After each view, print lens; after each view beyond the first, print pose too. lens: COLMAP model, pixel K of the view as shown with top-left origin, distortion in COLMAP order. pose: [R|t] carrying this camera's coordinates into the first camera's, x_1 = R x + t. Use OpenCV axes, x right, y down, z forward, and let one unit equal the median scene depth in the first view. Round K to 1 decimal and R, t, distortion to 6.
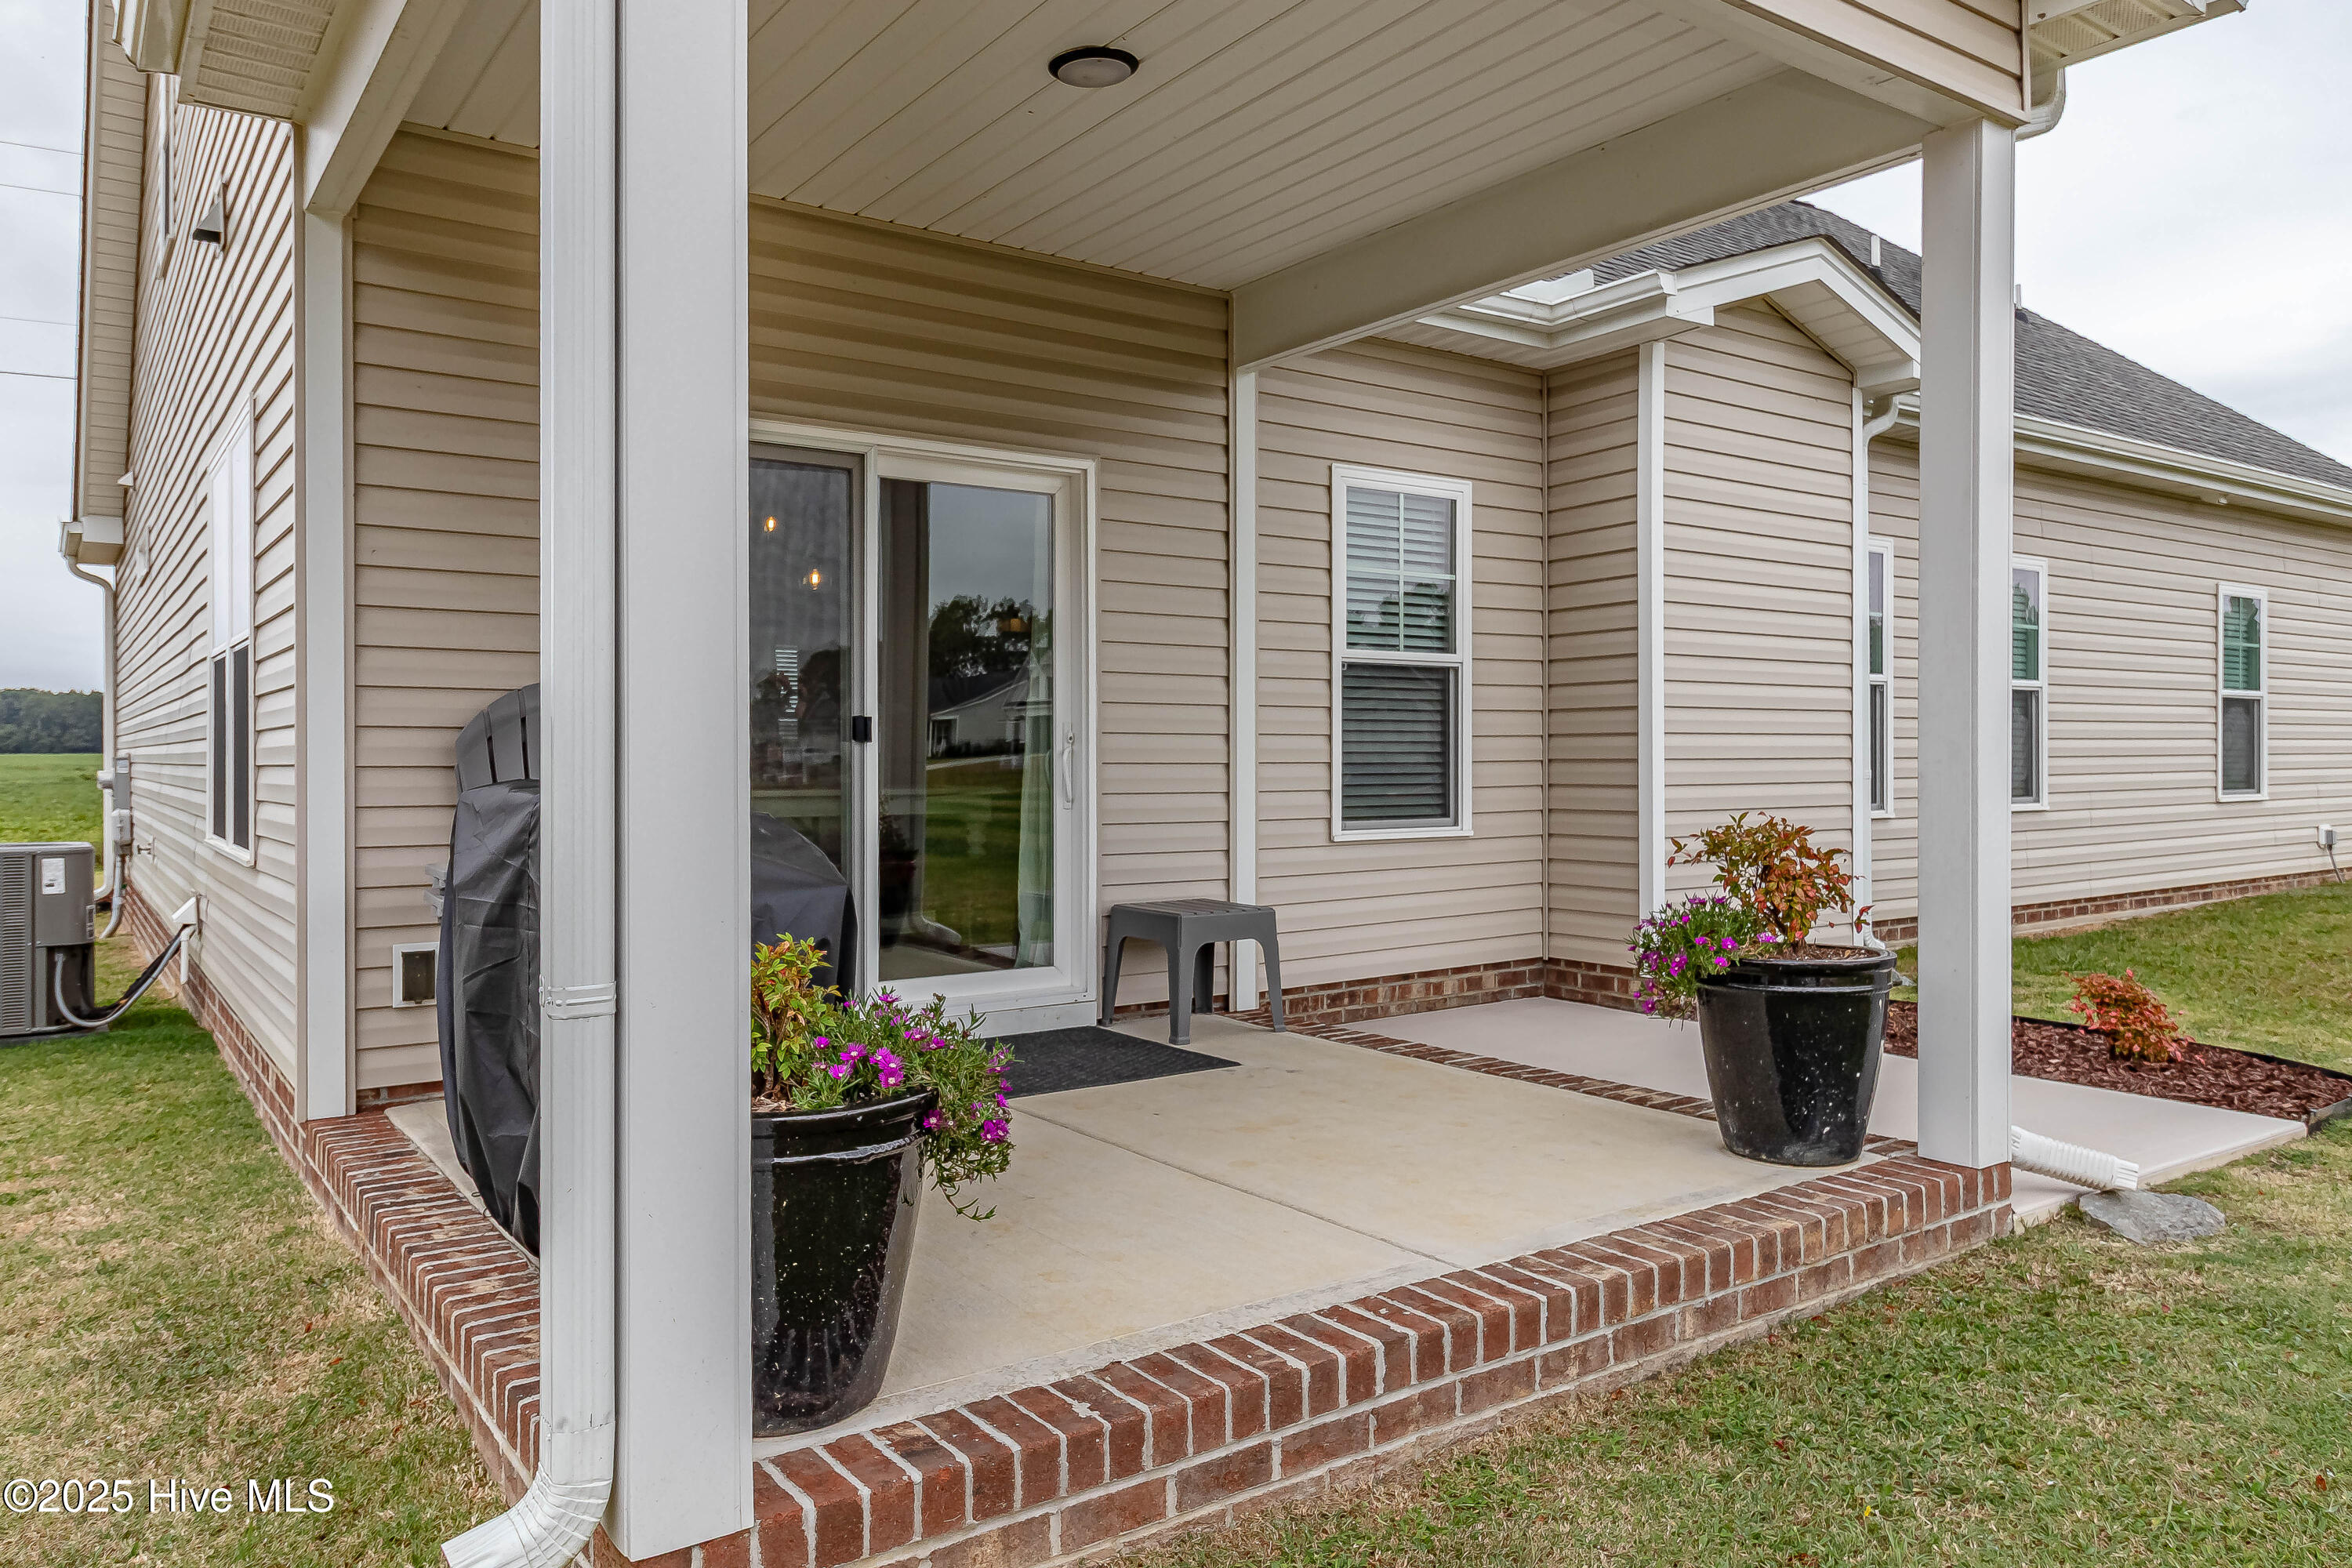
lens RADIAL K [[1581.0, 0, 1177.2], [0, 1581.0, 766.9], [0, 0, 1]] dist [0.011755, -0.000975]
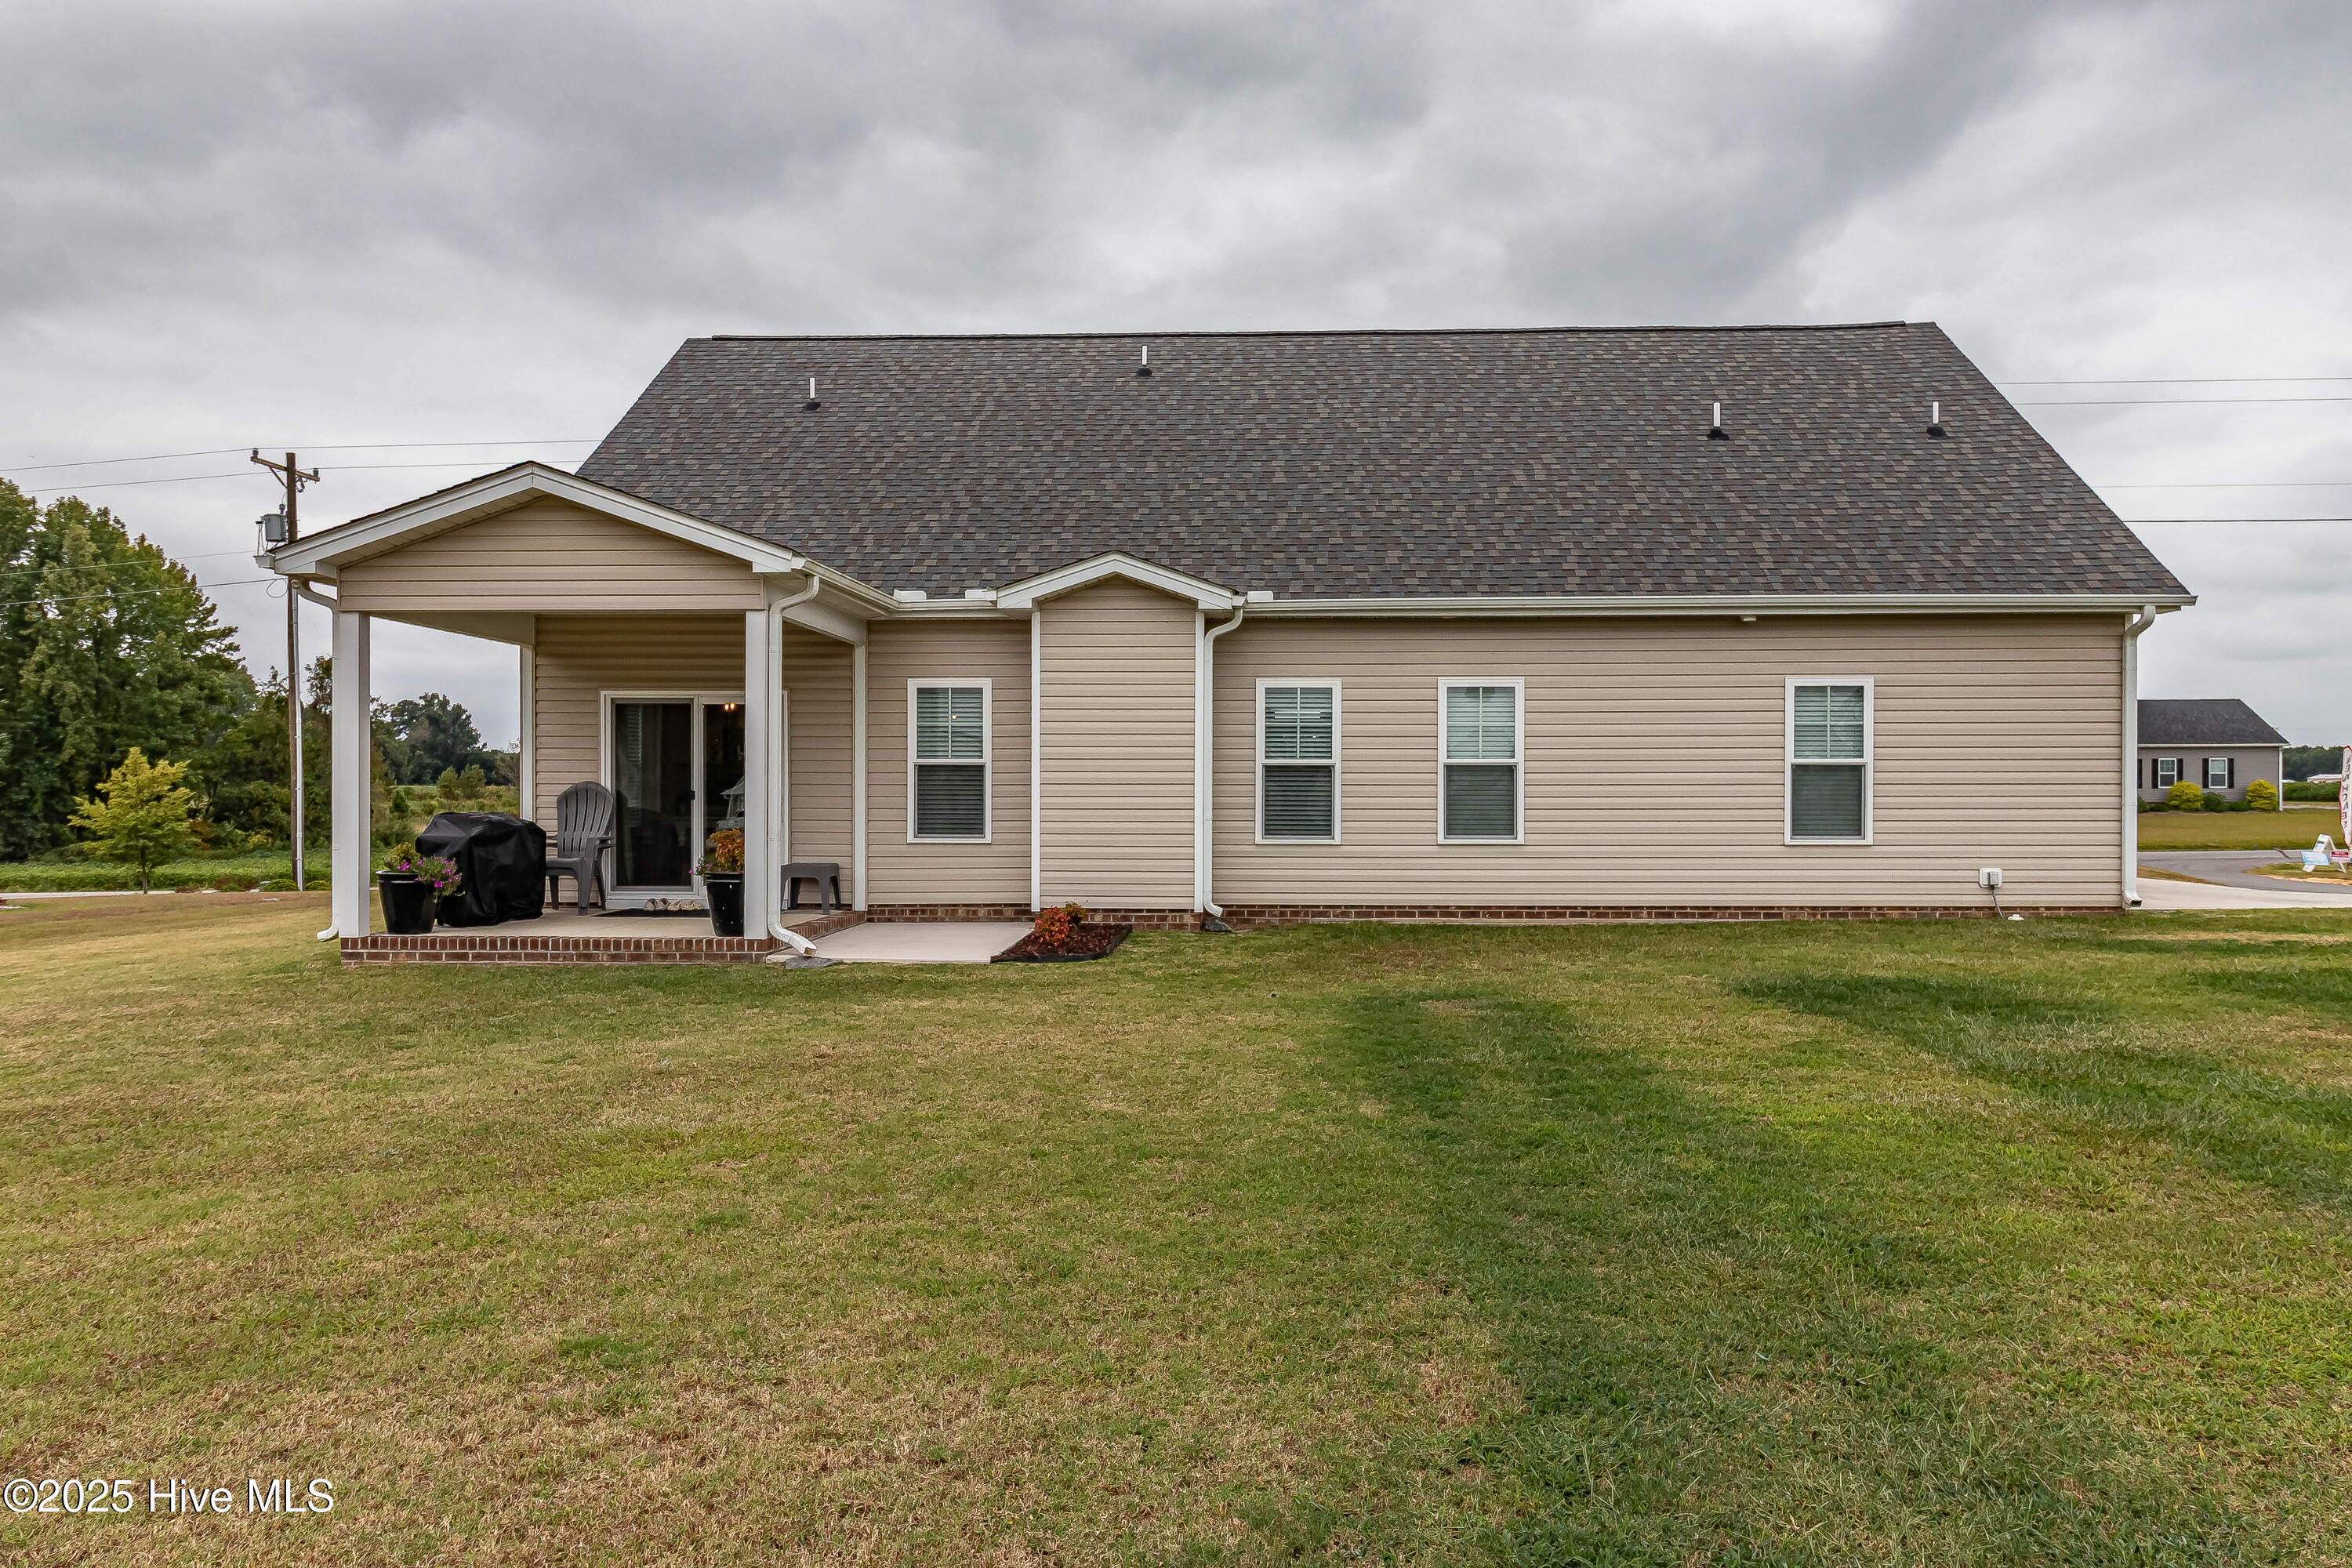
lens RADIAL K [[1581.0, 0, 1176.4], [0, 1581.0, 778.6], [0, 0, 1]] dist [0.011755, -0.000975]
pose [[0.792114, 0.006176, -0.610342, 1.811618], [-0.008102, 0.999967, -0.000395, -0.047602], [0.610320, 0.005258, 0.792138, -0.586224]]
